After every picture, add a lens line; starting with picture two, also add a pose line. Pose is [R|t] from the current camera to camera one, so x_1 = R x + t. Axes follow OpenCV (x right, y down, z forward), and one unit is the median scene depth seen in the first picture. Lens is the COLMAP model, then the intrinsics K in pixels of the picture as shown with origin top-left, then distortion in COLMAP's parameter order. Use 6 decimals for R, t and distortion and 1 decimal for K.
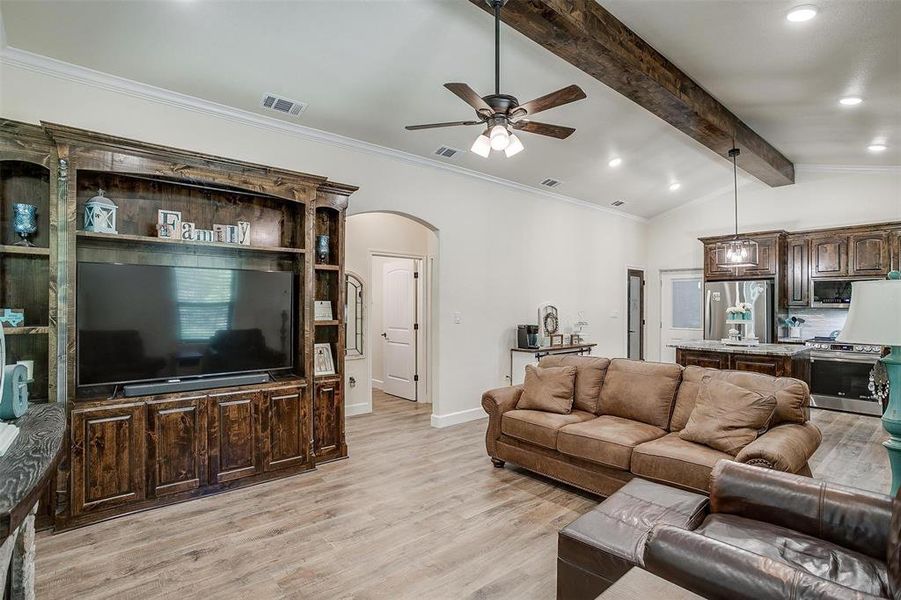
lens RADIAL K [[450.5, 0, 445.8], [0, 450.5, 304.4], [0, 0, 1]] dist [-0.034444, 0.007587]
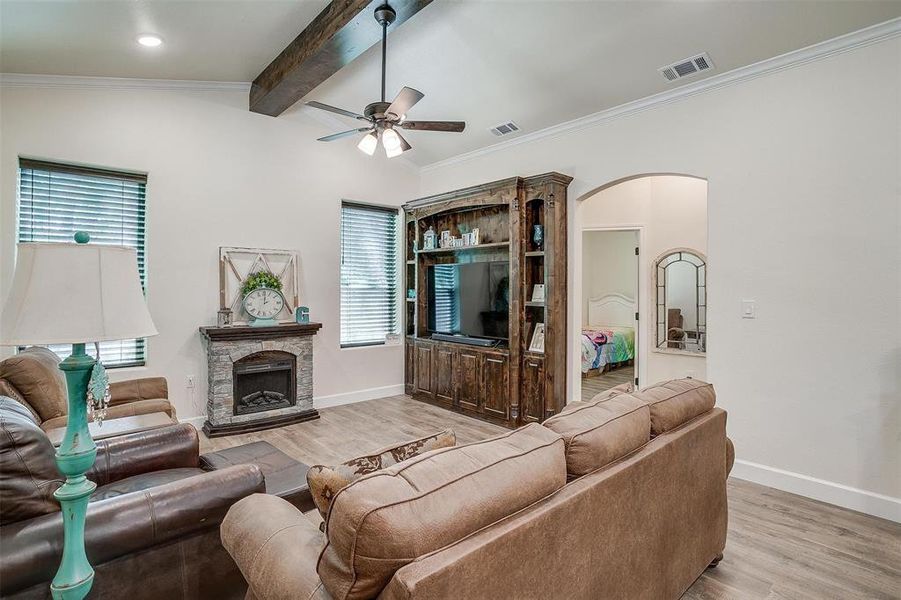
lens RADIAL K [[450.5, 0, 446.8], [0, 450.5, 285.6], [0, 0, 1]] dist [-0.034444, 0.007587]
pose [[0.016943, -0.007724, -0.999827, 0.579065], [-0.003802, 0.999962, -0.007789, 0.003392], [0.999849, 0.003934, 0.016913, 0.531827]]
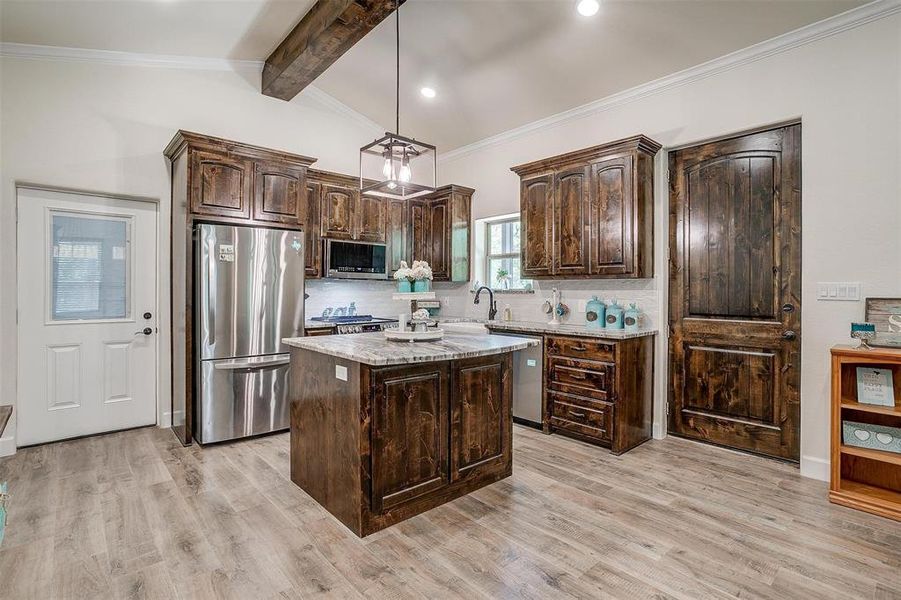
lens RADIAL K [[440.4, 0, 450.2], [0, 440.4, 289.4], [0, 0, 1]] dist [-0.047141, 0.022813]
pose [[-0.025486, -0.001158, 0.999675, 0.107383], [-0.004148, 0.999991, 0.001052, 0.027756], [-0.999667, -0.004120, -0.025491, 0.887289]]
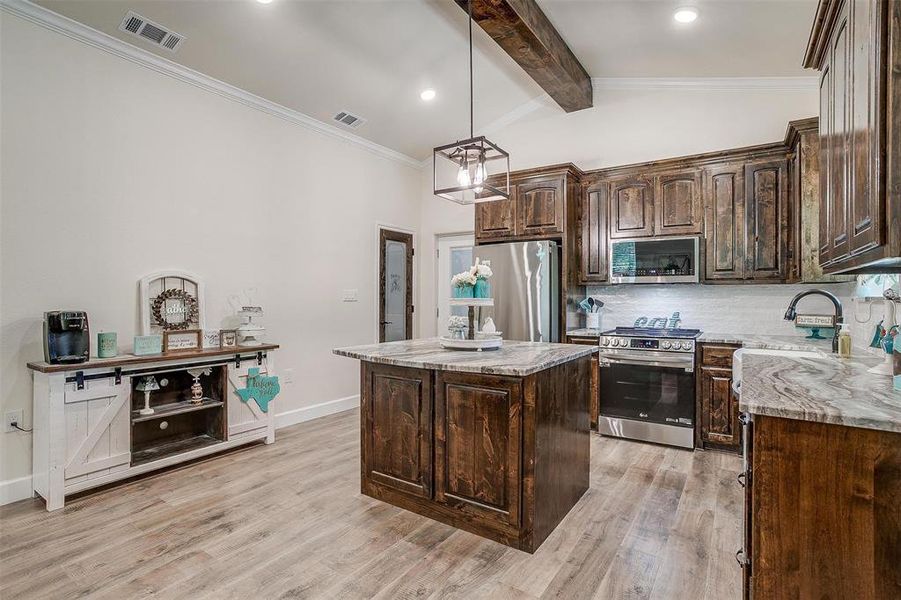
lens RADIAL K [[440.4, 0, 453.6], [0, 440.4, 297.2], [0, 0, 1]] dist [-0.047141, 0.022813]
pose [[0.961567, 0.000469, 0.274569, 0.457644], [-0.001342, 0.999995, 0.002990, 0.029160], [-0.274566, -0.003244, 0.961563, 0.464571]]
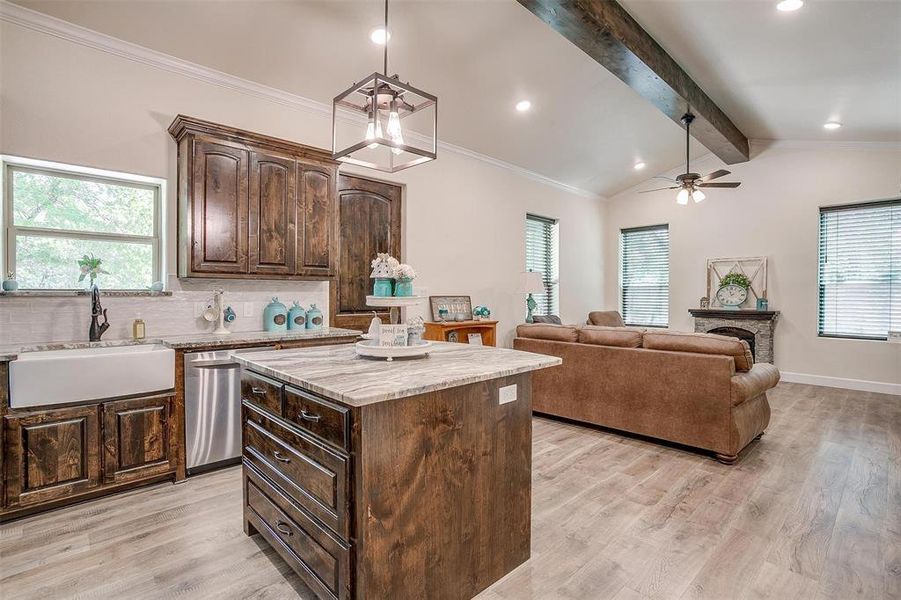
lens RADIAL K [[440.4, 0, 449.6], [0, 440.4, 294.9], [0, 0, 1]] dist [-0.047141, 0.022813]
pose [[-0.998195, -0.005952, -0.059757, 0.581115], [-0.006241, 0.999970, 0.004658, 0.028878], [0.059727, 0.005023, -0.998202, 1.308812]]
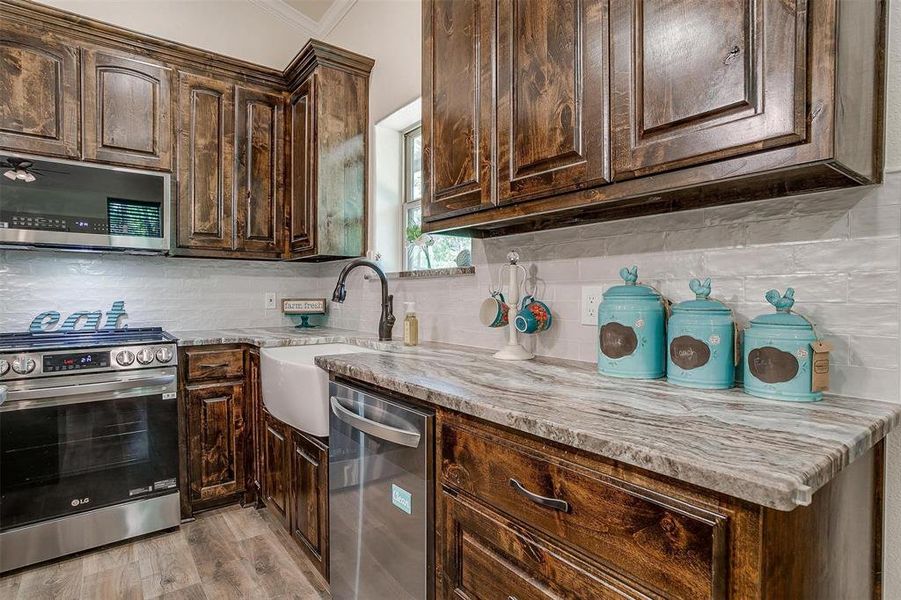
lens RADIAL K [[468.9, 0, 449.3], [0, 468.9, 303.2], [0, 0, 1]] dist [-0.027913, 0.008200]
pose [[0.058883, -0.020137, 0.998062, 0.577839], [0.001058, 0.999797, 0.020110, 0.049173], [-0.998264, -0.000128, 0.058892, 0.709305]]
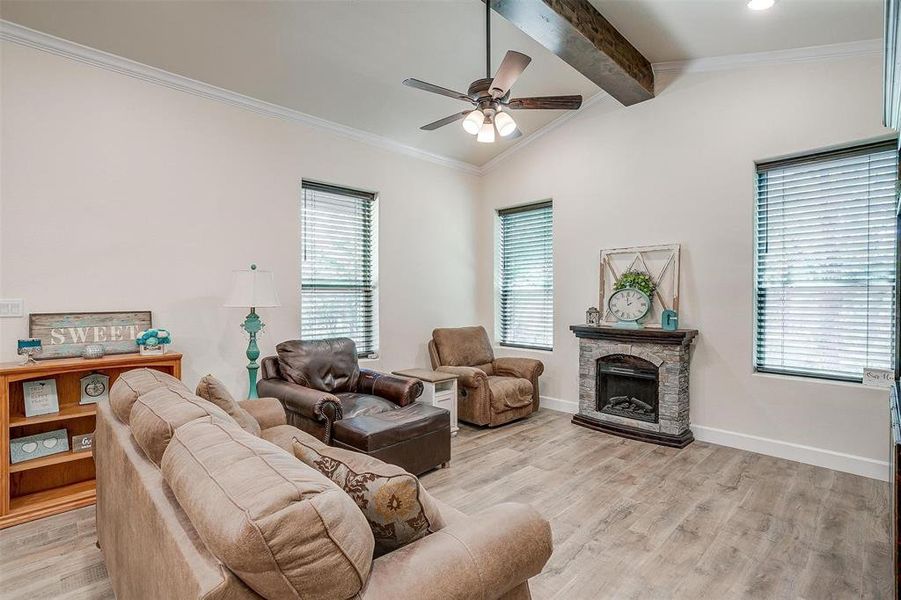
lens RADIAL K [[440.4, 0, 450.8], [0, 440.4, 298.6], [0, 0, 1]] dist [-0.047141, 0.022813]
pose [[-0.997653, -0.000362, -0.068465, 0.125813], [-0.000905, 0.999968, 0.007904, 0.014174], [0.068460, 0.007947, -0.997622, 0.935314]]
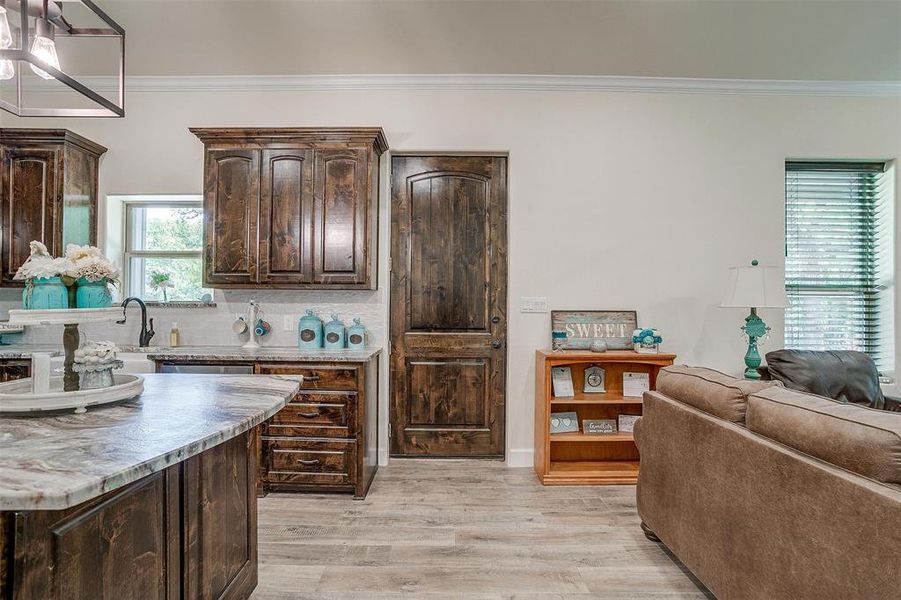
lens RADIAL K [[440.4, 0, 445.5], [0, 440.4, 303.3], [0, 0, 1]] dist [-0.047141, 0.022813]
pose [[-0.762773, -0.004987, 0.646647, 0.293163], [-0.008038, 0.999966, -0.001770, 0.028344], [-0.646617, -0.006548, -0.762787, 0.962770]]
